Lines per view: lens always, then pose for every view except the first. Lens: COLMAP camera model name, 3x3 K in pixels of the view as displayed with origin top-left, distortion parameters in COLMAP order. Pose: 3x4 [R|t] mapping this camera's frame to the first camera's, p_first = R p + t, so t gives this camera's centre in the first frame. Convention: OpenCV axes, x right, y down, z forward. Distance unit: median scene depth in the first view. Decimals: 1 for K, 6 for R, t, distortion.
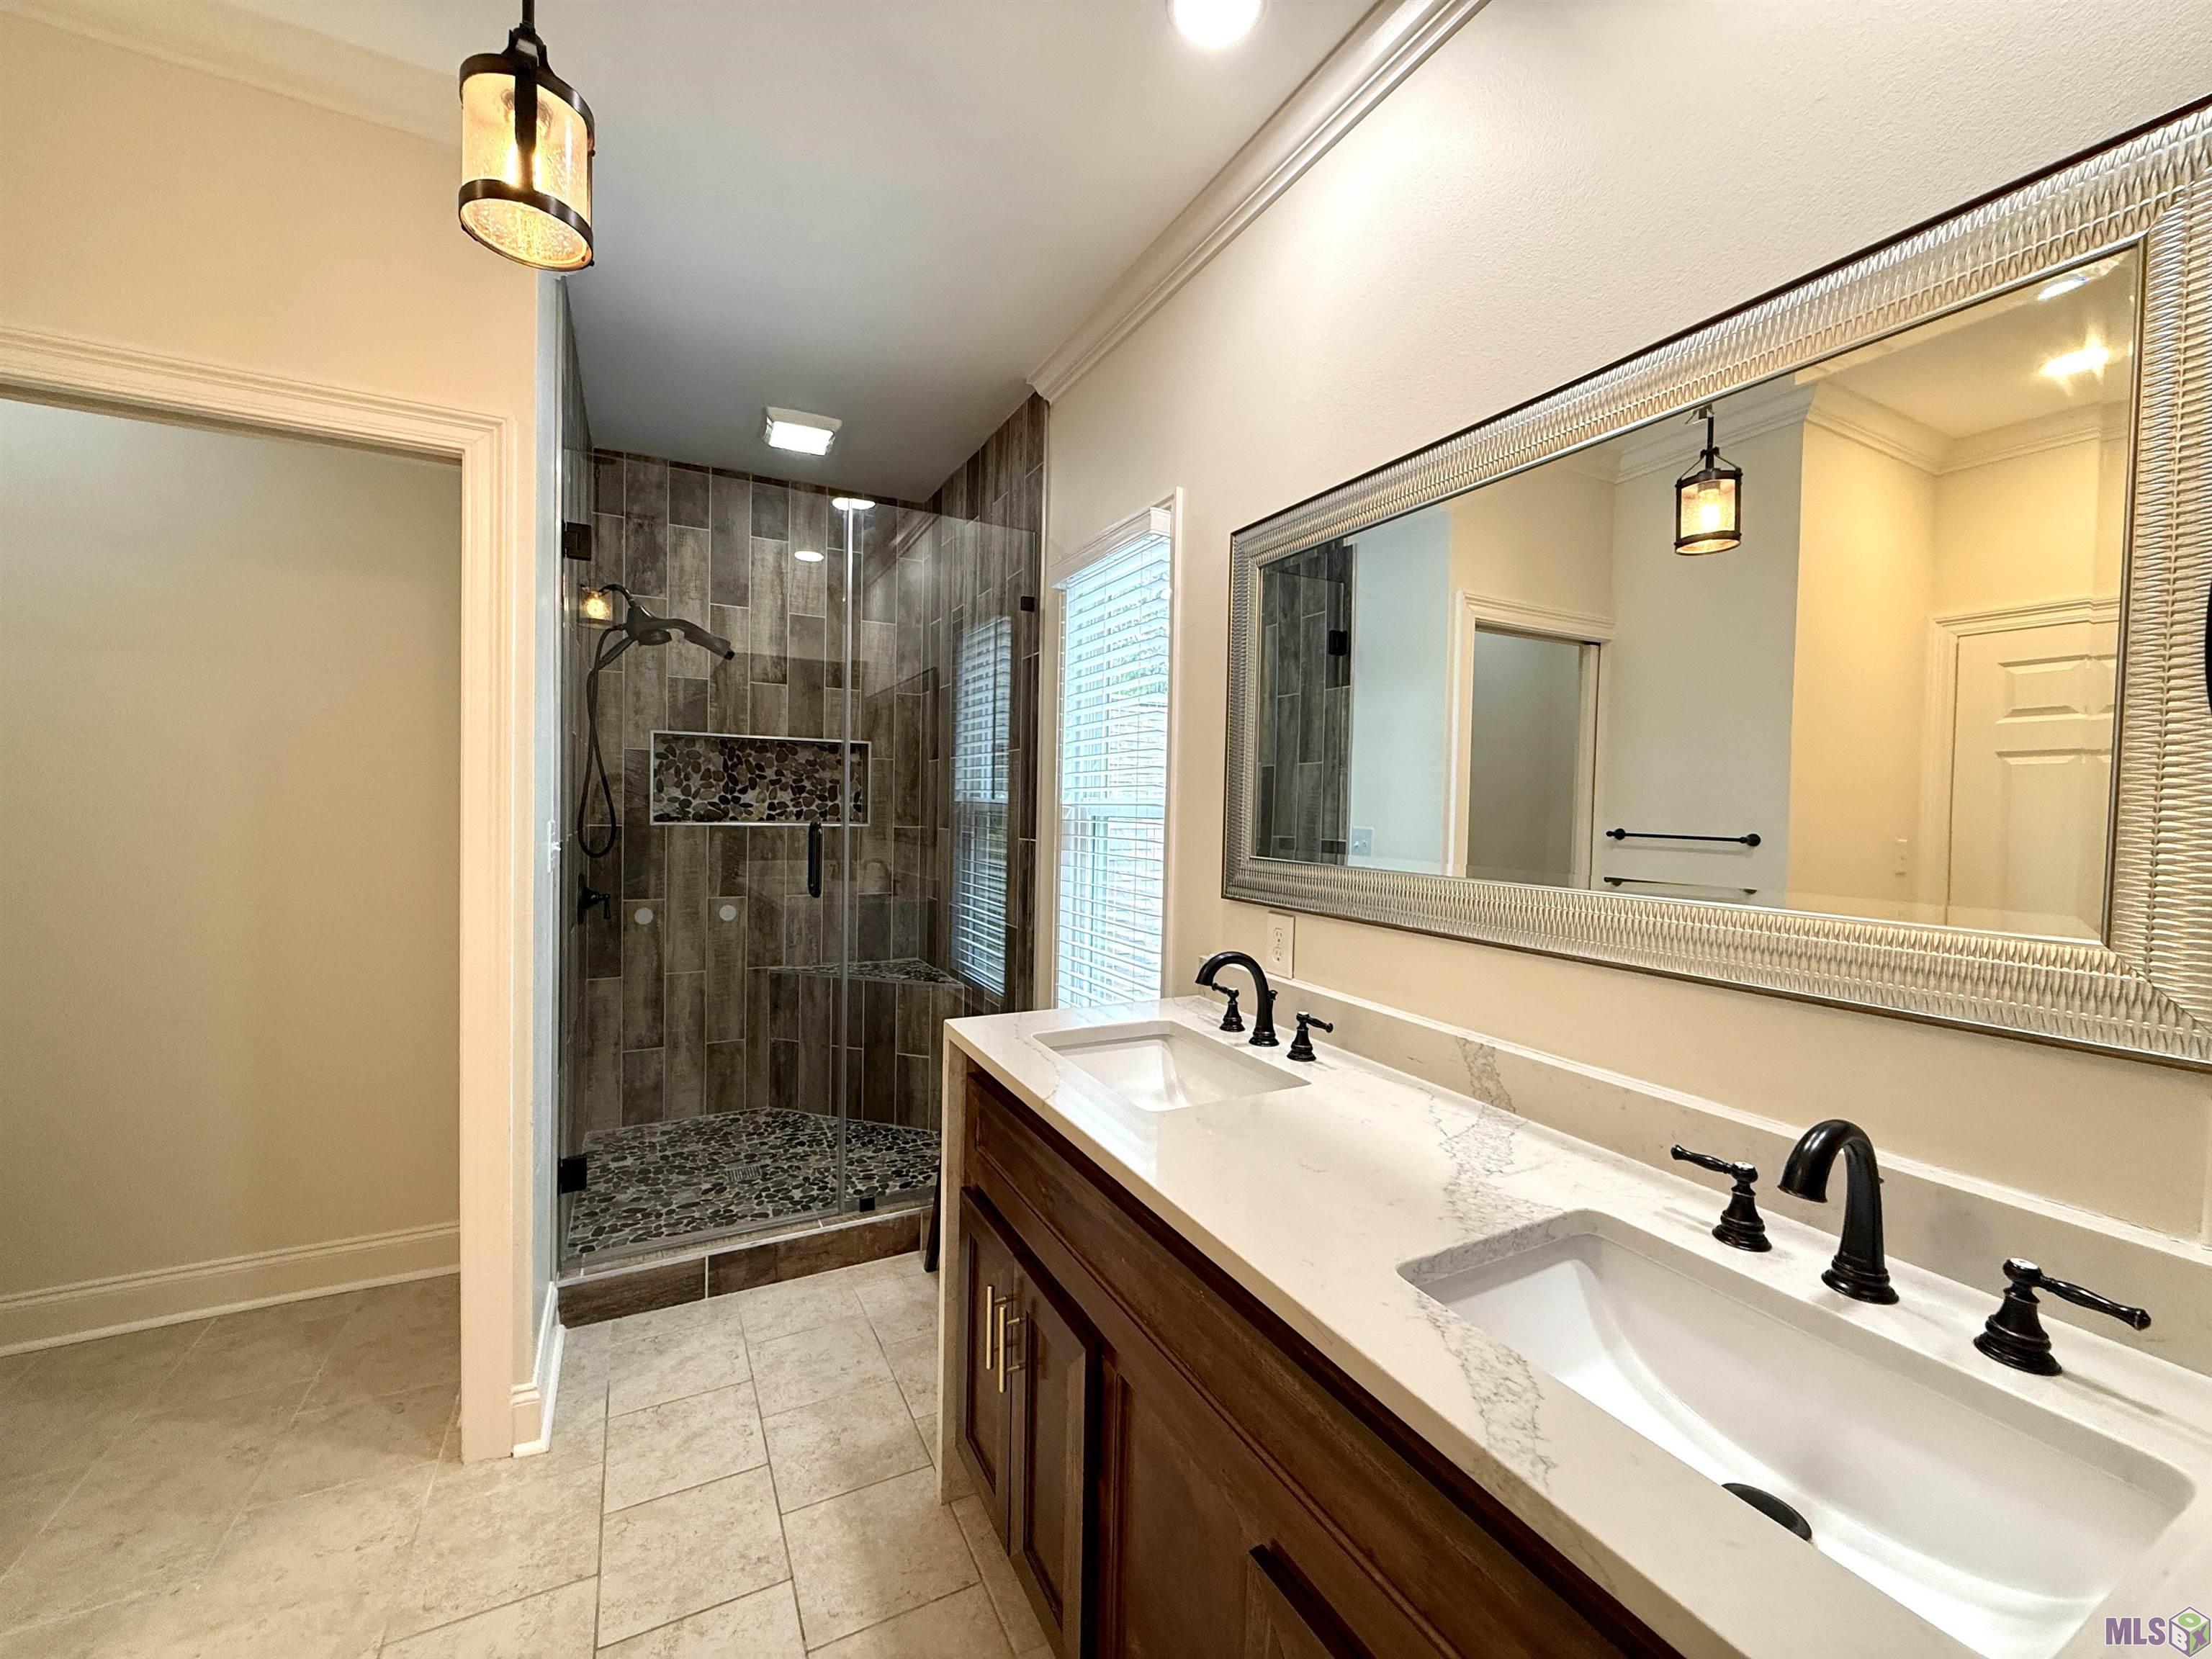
lens RADIAL K [[880.5, 0, 1101.2], [0, 880.5, 829.5], [0, 0, 1]] dist [0.000439, 0.000078]
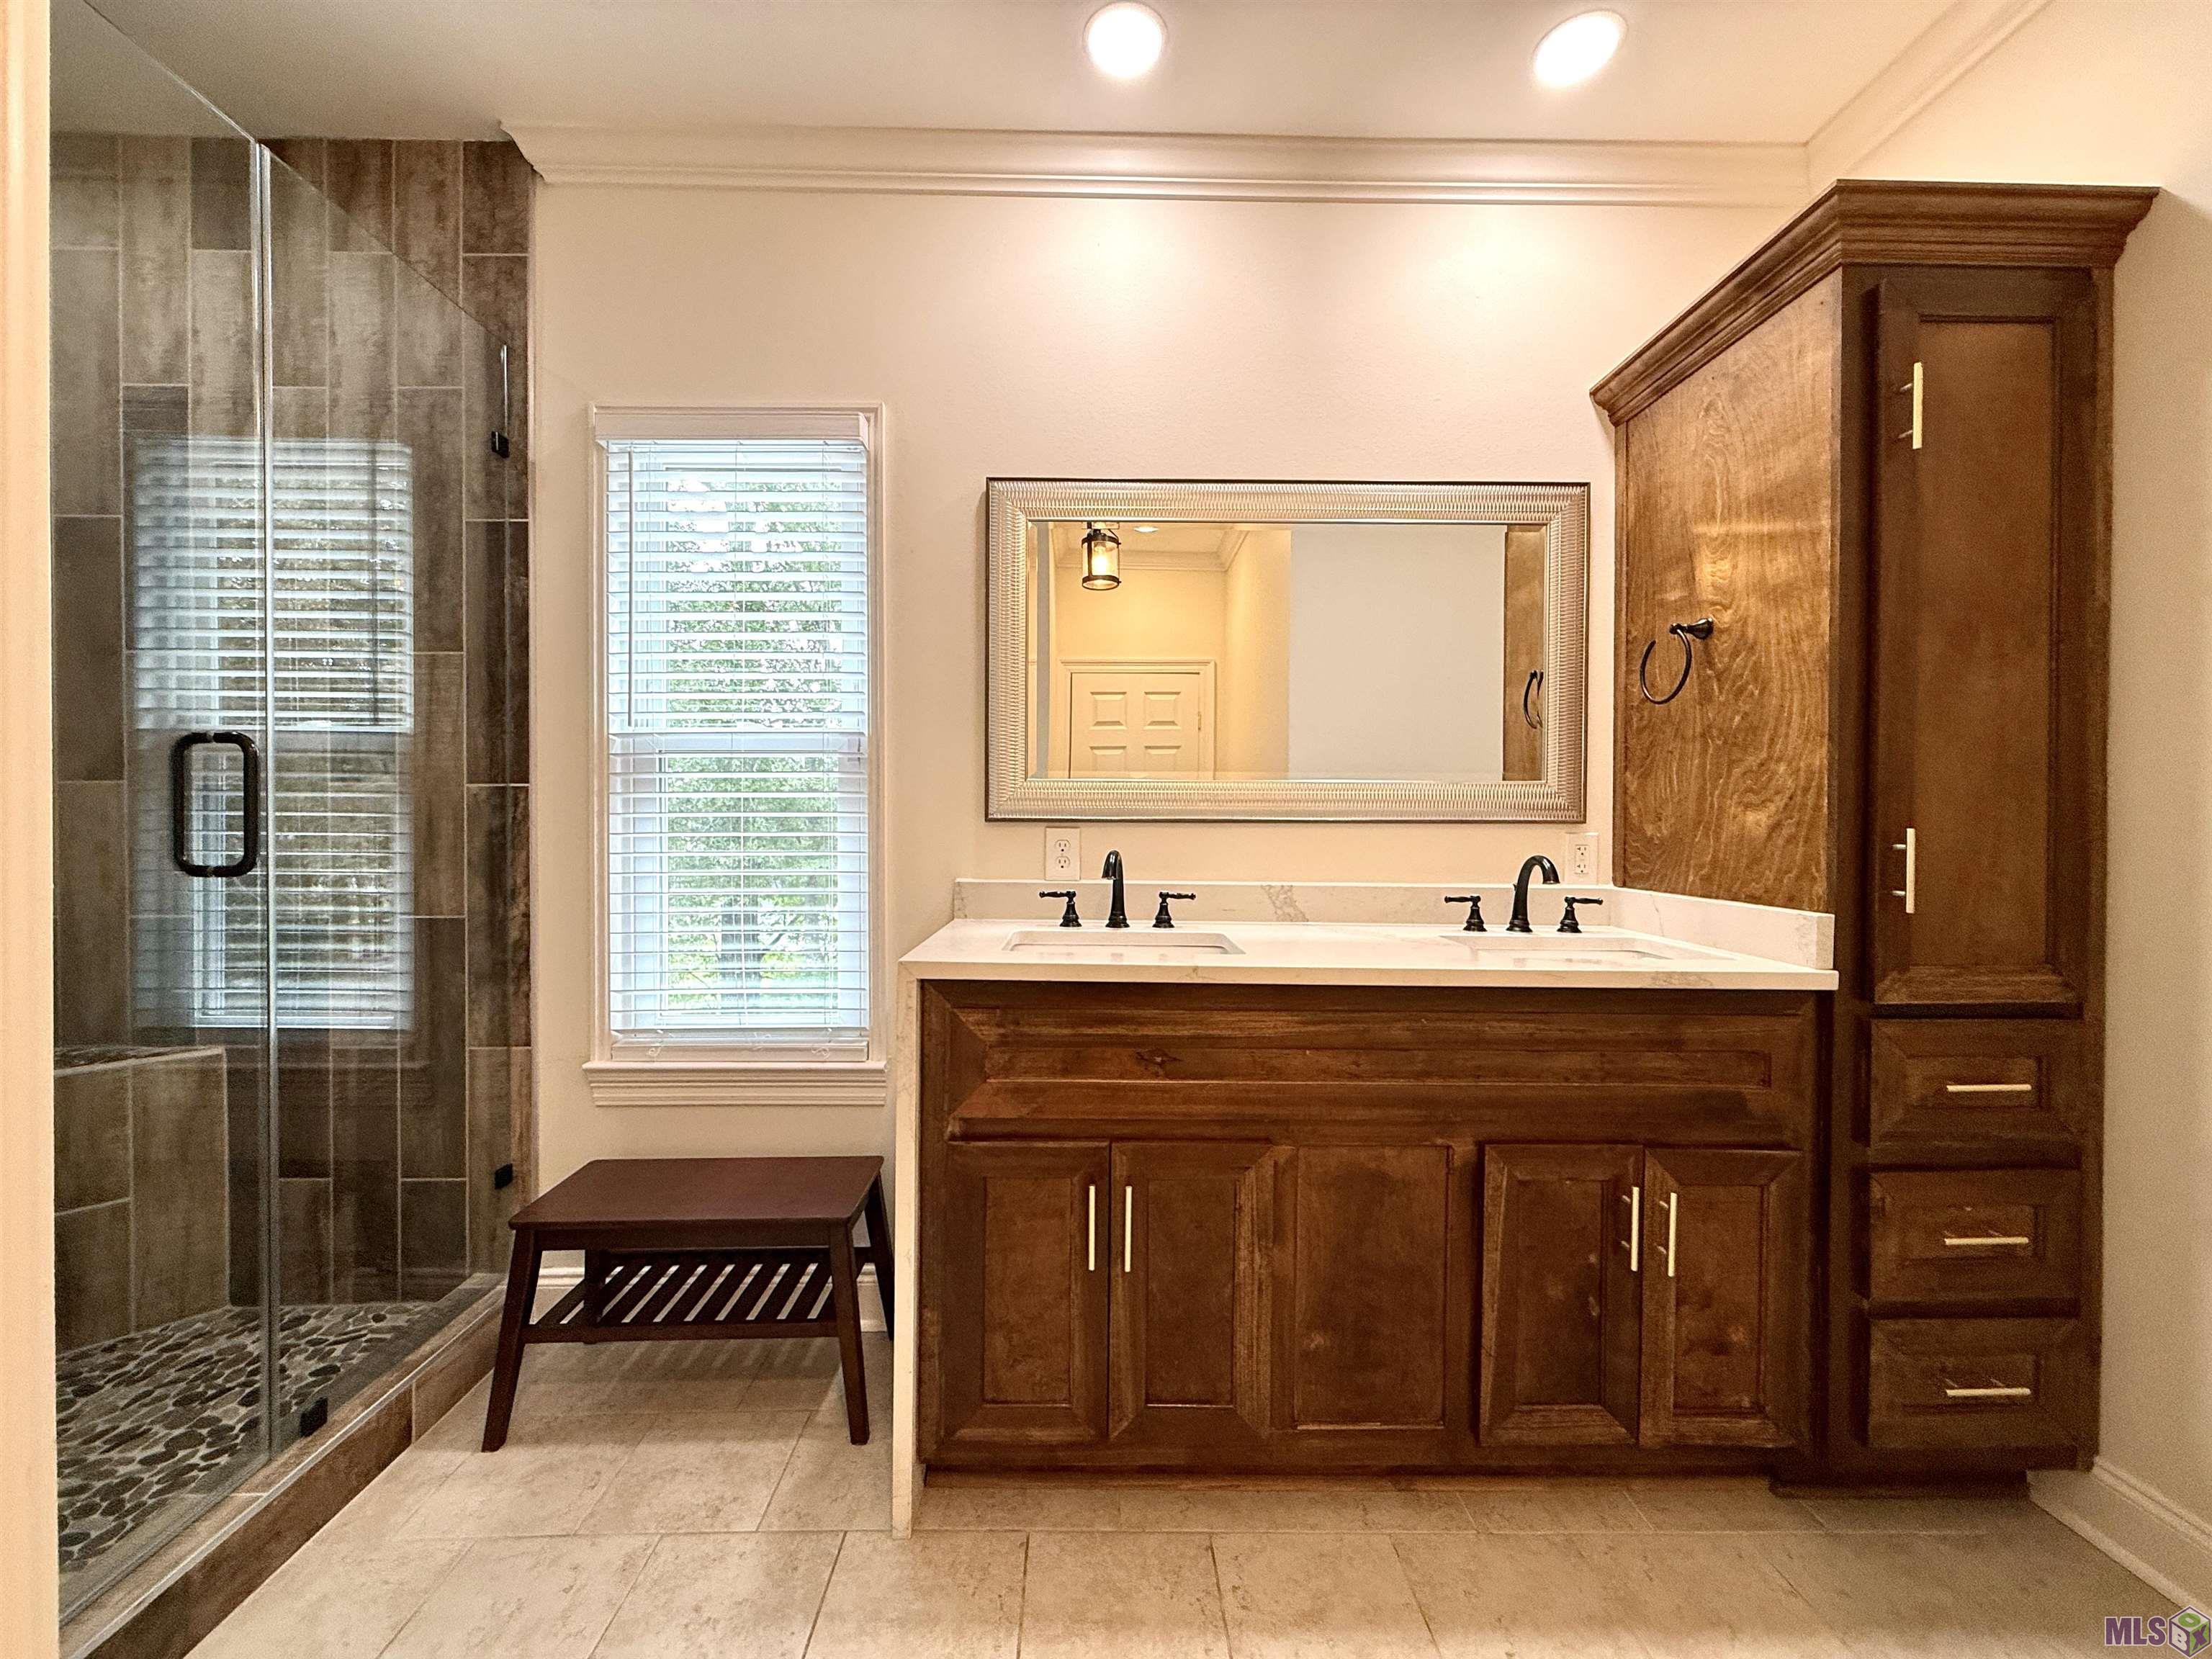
lens RADIAL K [[880.5, 0, 1101.2], [0, 880.5, 829.5], [0, 0, 1]] dist [0.000439, 0.000078]
pose [[0.448626, -0.024350, 0.893388, -0.533300], [0.031046, 0.999450, 0.011650, 0.057287], [-0.893180, 0.022510, 0.449135, 0.286932]]
